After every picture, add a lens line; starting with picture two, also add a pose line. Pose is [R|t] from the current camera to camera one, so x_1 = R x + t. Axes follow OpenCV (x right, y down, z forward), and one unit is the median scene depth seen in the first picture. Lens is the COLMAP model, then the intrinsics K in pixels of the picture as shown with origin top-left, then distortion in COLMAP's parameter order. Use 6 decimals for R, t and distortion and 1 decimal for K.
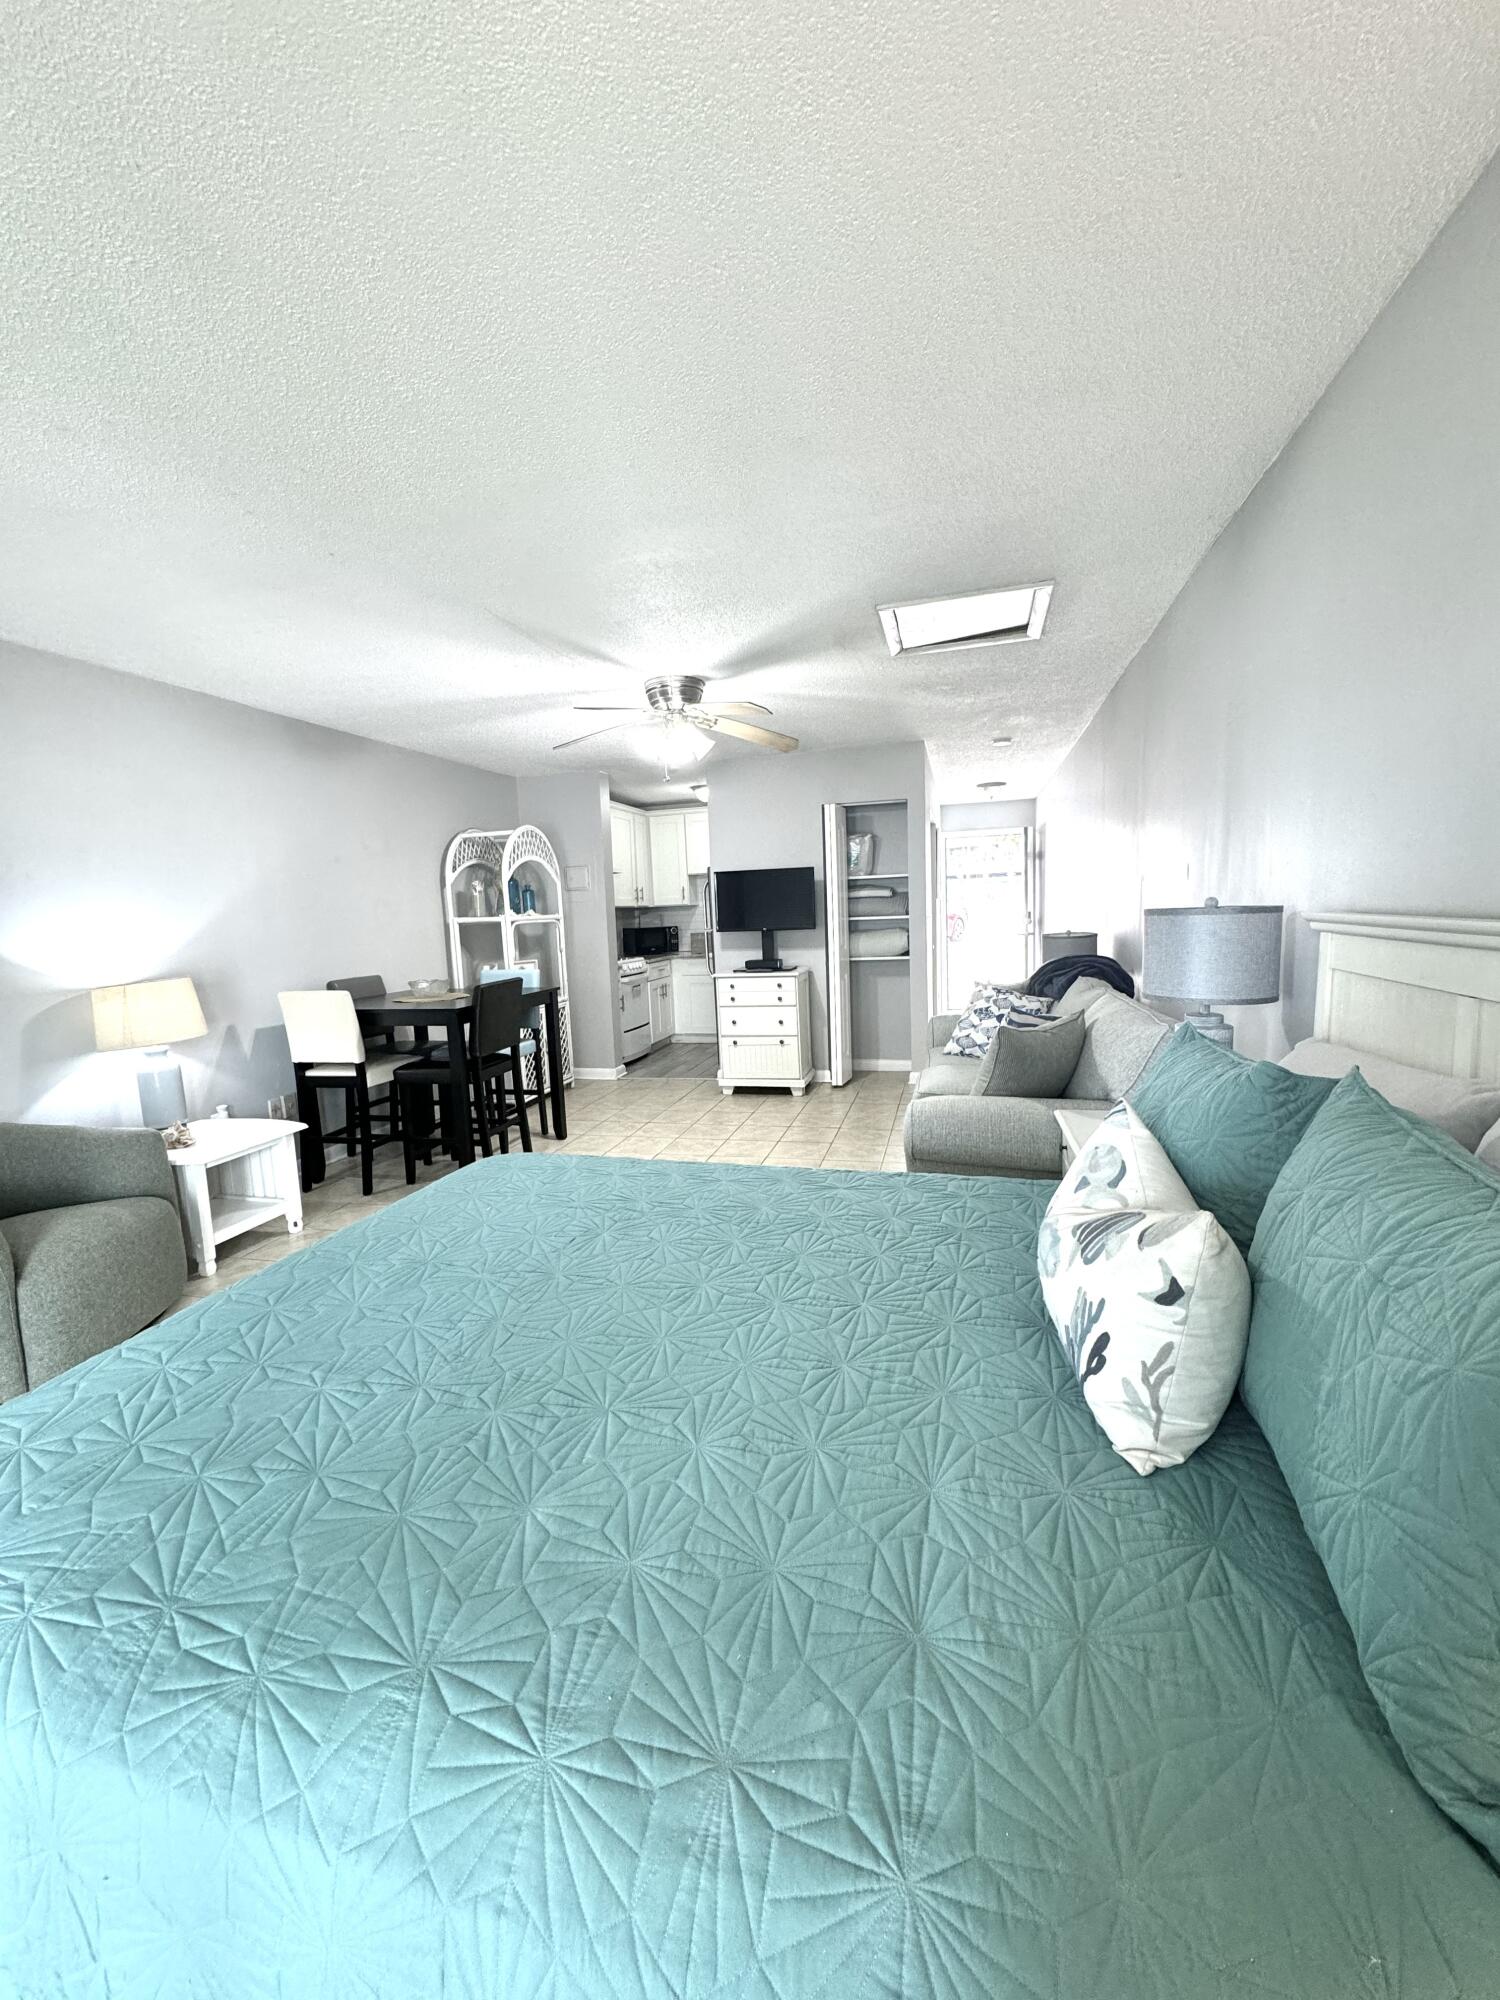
lens RADIAL K [[795.8, 0, 744.0], [0, 795.8, 1007.8], [0, 0, 1]] dist [-0.002599, 0.000037]
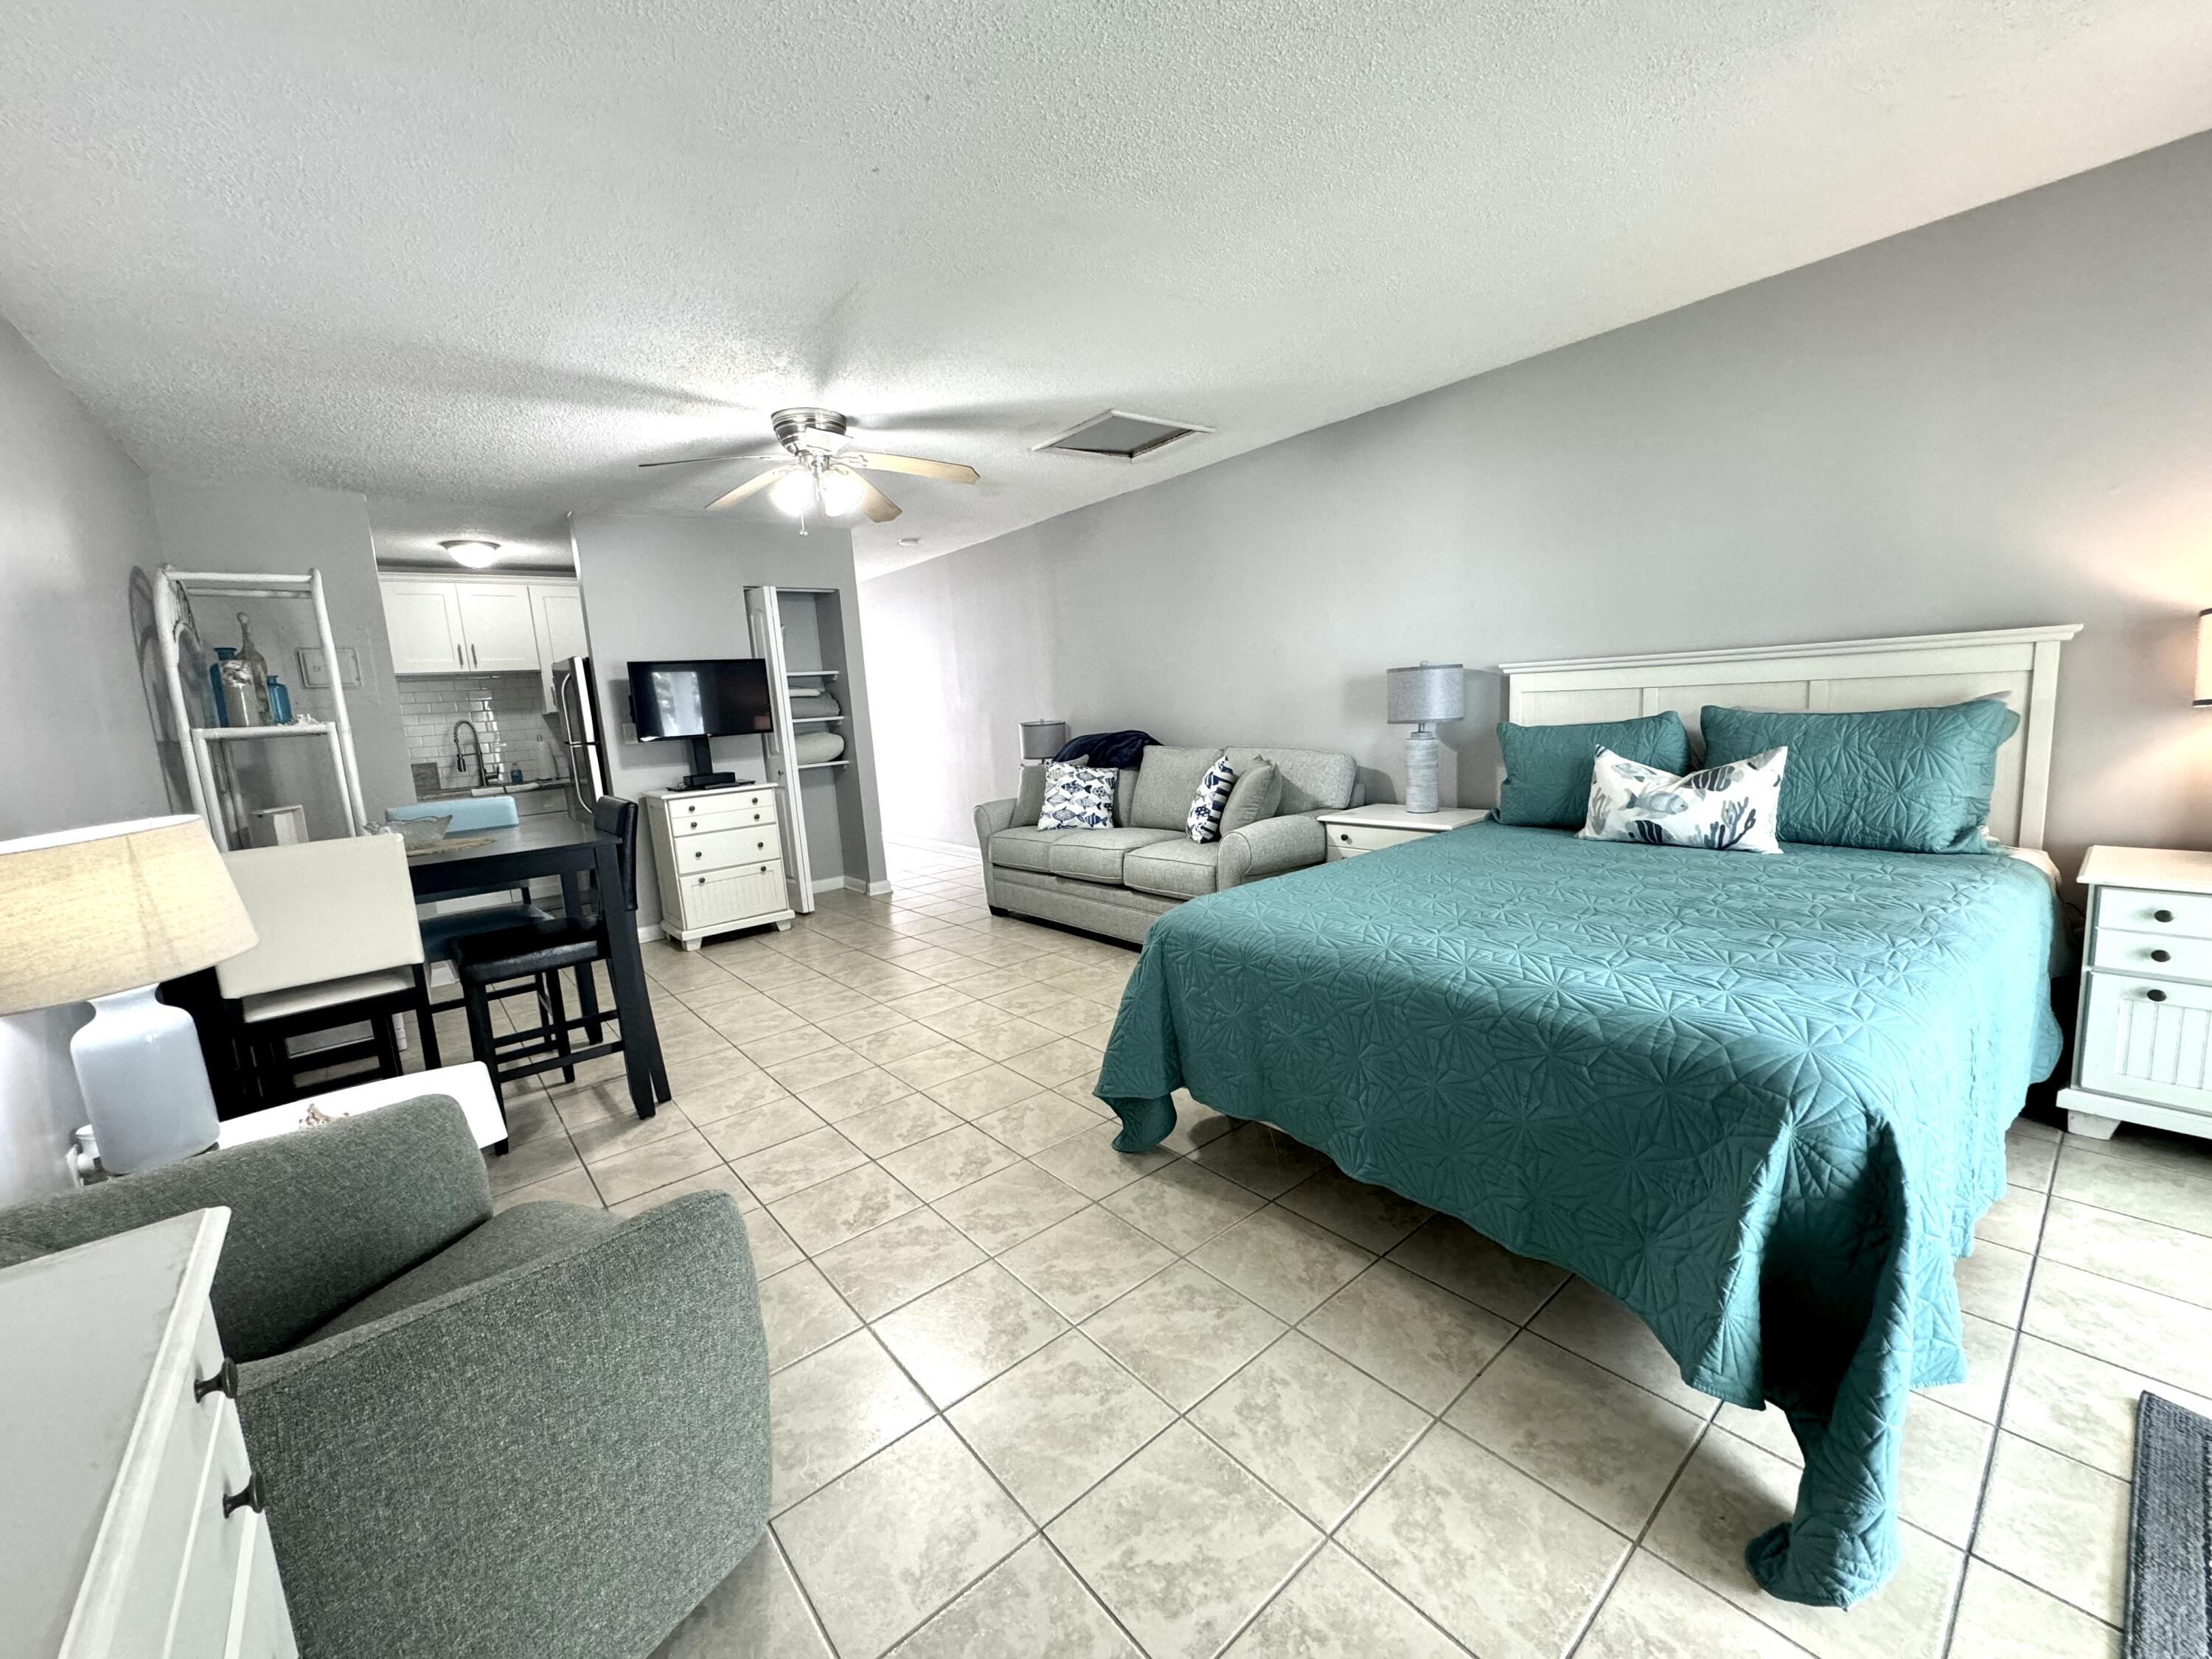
lens RADIAL K [[880.2, 0, 1110.5], [0, 880.2, 826.7], [0, 0, 1]] dist [-0.002599, 0.000037]
pose [[0.580333, -0.117922, 0.805797, -0.465044], [0.142366, 0.988915, 0.042189, 0.012336], [-0.801839, 0.090234, 0.590687, 0.165098]]
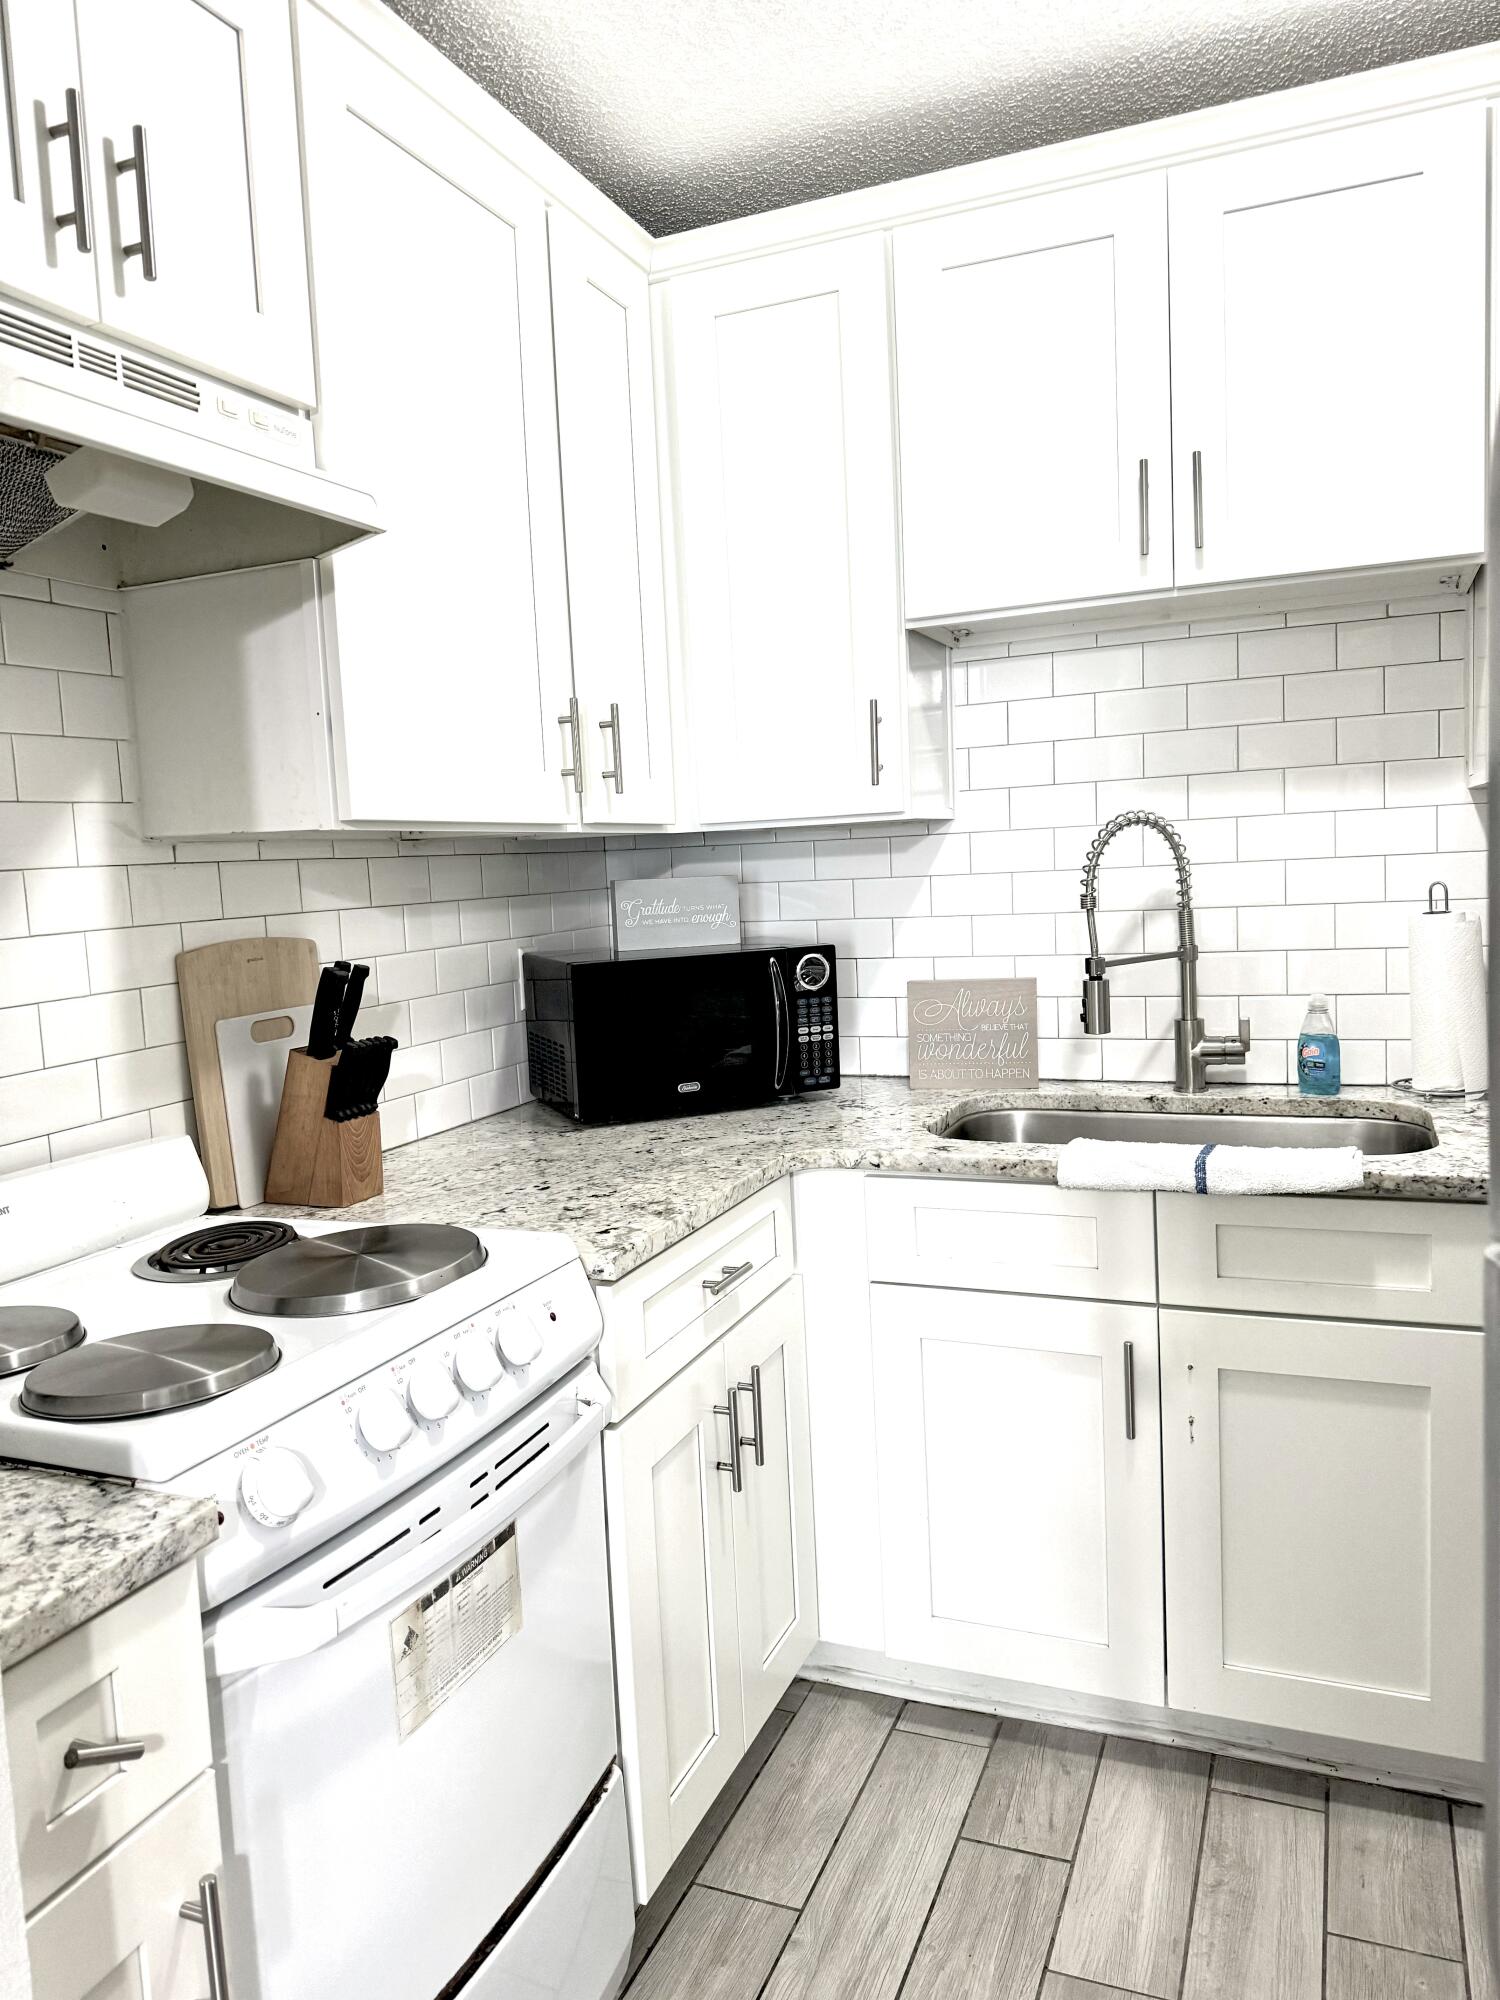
lens RADIAL K [[1406.0, 0, 751.9], [0, 1406.0, 1002.9], [0, 0, 1]] dist [0.000326, 0.000079]
pose [[0.991301, 0.004252, -0.131545, -0.090846], [-0.006534, 0.999835, -0.016921, -0.125204], [0.131451, 0.017634, 0.991166, 1.033608]]
